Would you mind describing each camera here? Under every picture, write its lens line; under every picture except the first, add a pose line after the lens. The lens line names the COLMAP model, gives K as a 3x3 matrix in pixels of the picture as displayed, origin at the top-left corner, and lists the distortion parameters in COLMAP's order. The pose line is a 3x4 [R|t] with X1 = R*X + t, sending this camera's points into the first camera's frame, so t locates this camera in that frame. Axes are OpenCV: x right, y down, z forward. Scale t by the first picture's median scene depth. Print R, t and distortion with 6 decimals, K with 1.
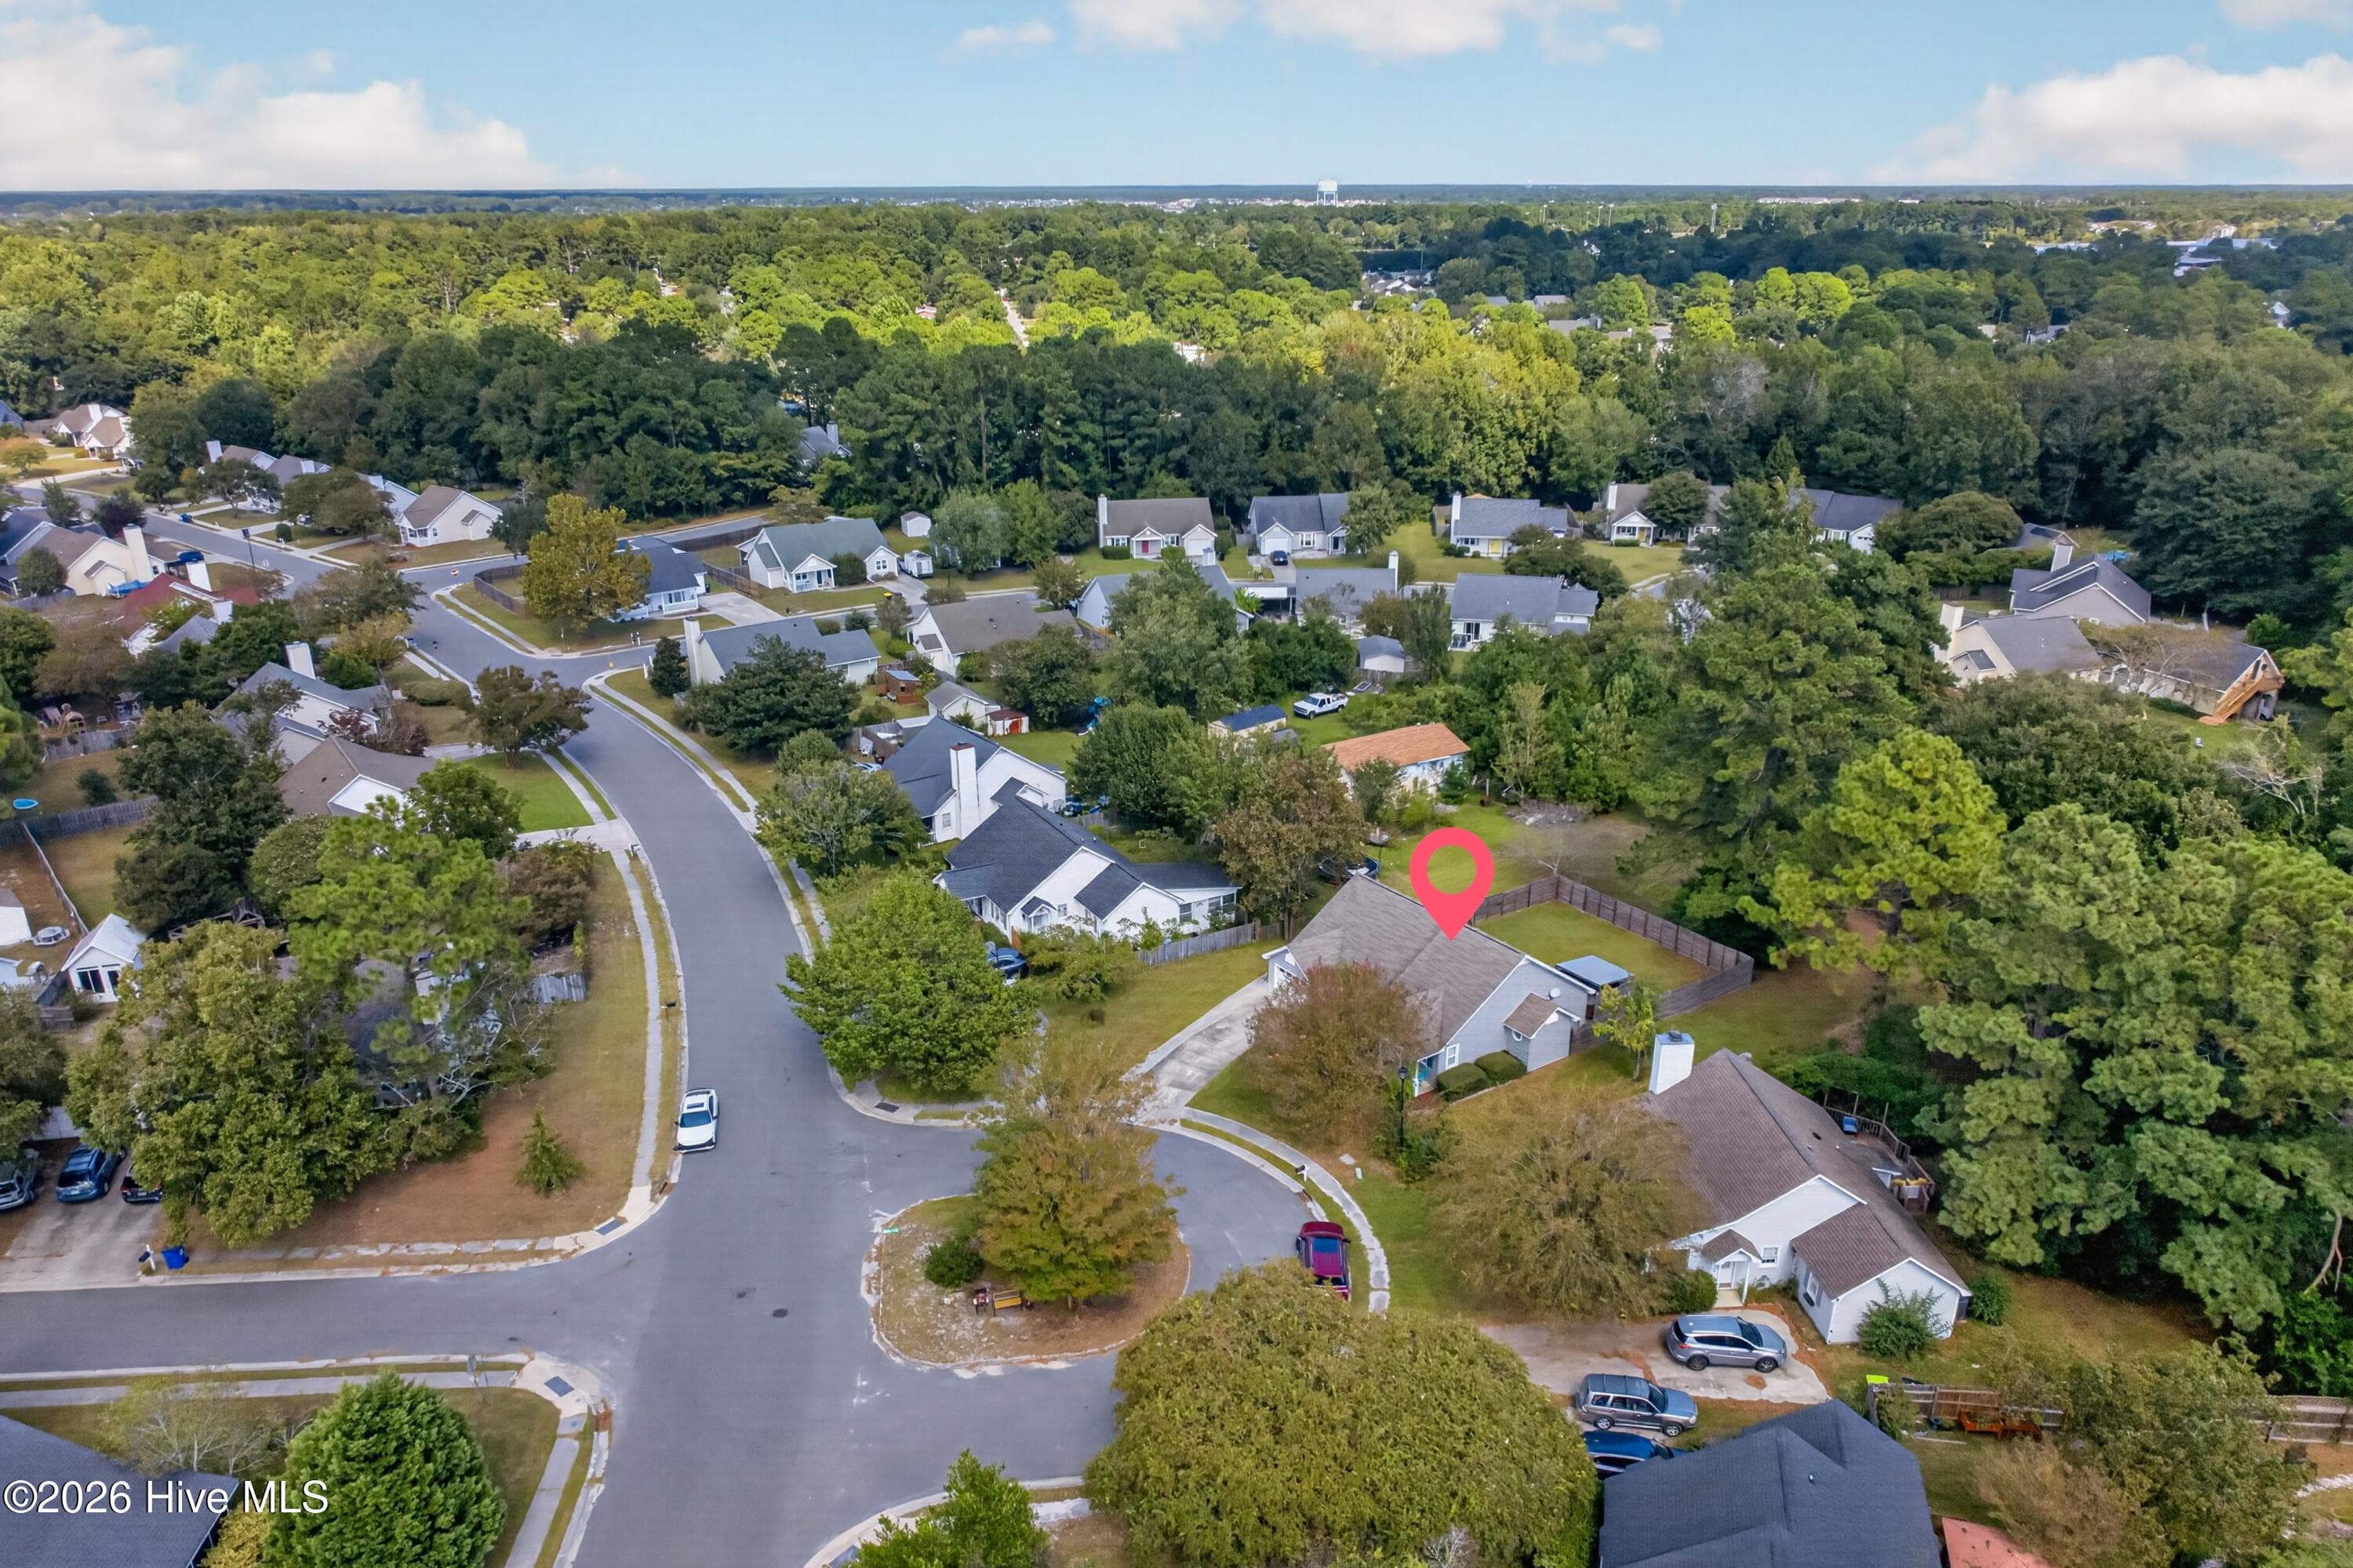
lens RADIAL K [[883.3, 0, 1173.1], [0, 883.3, 767.9], [0, 0, 1]] dist [0.000158, -0.000321]
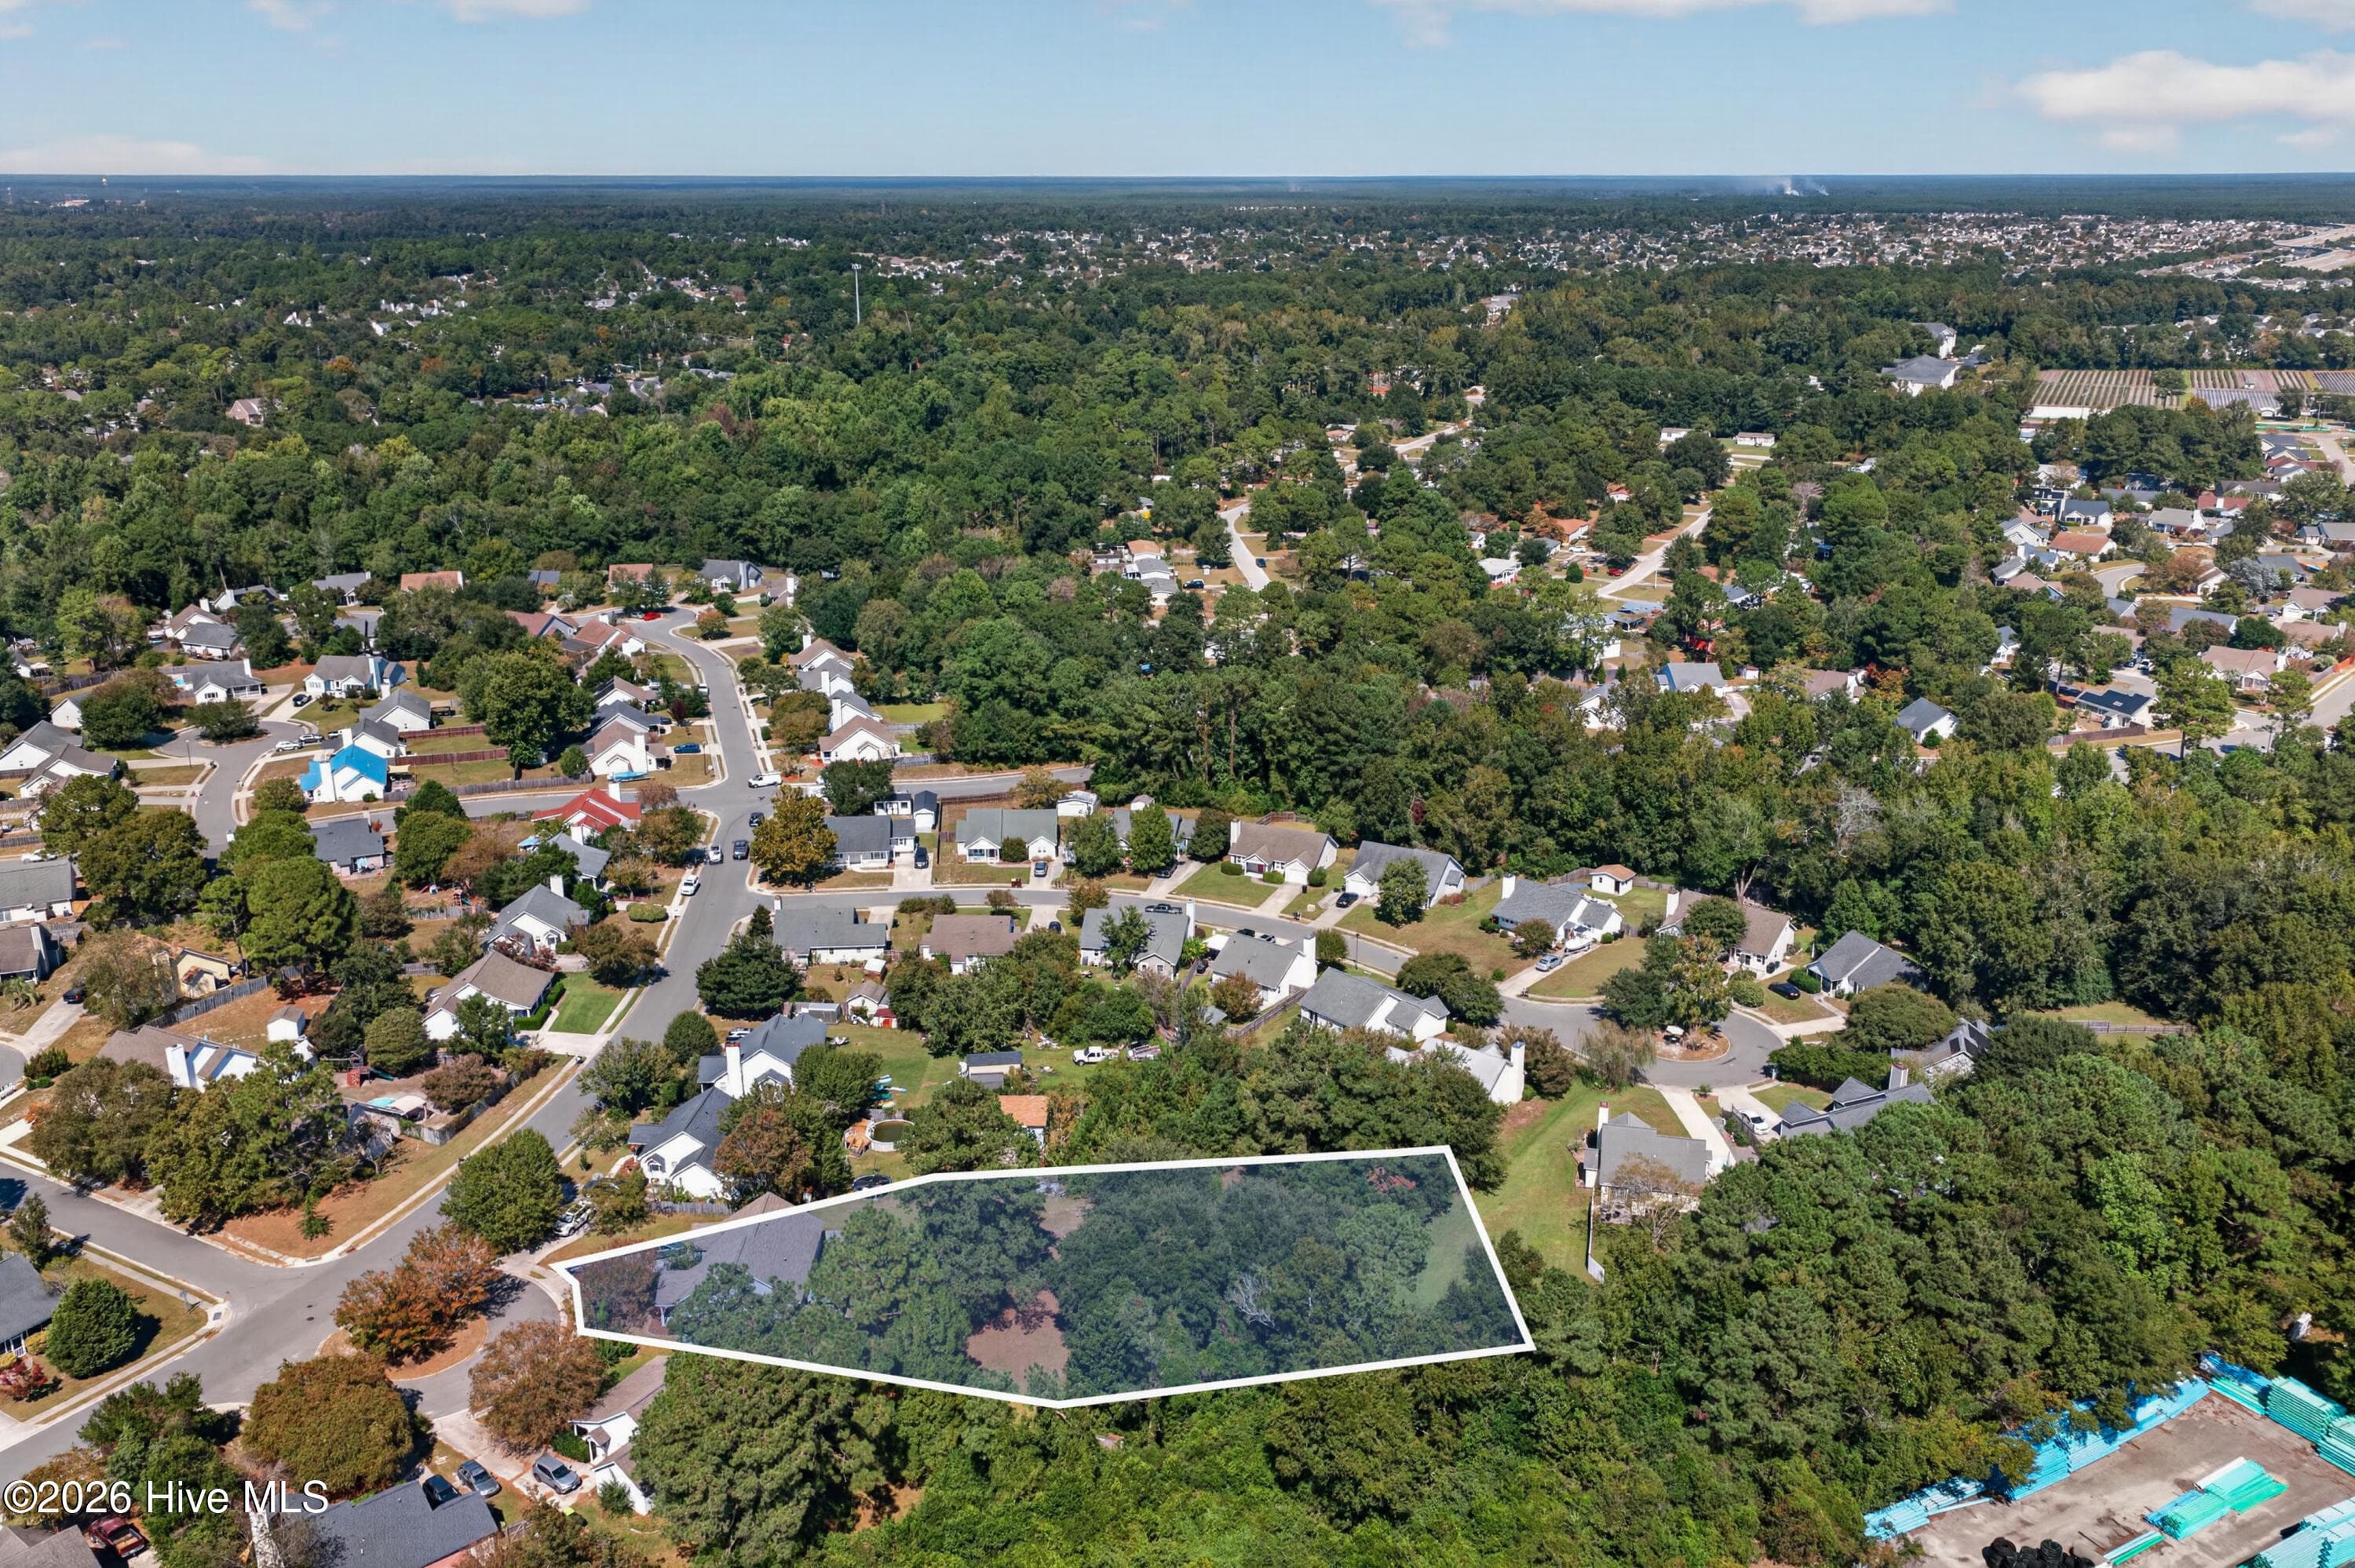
lens RADIAL K [[883.9, 0, 1174.1], [0, 883.9, 767.9], [0, 0, 1]] dist [0.000158, -0.000321]
pose [[0.934499, 0.120002, -0.335128, 0.186996], [-0.215025, 0.940588, -0.262791, -0.045829], [0.283681, 0.317639, 0.904782, -0.066226]]
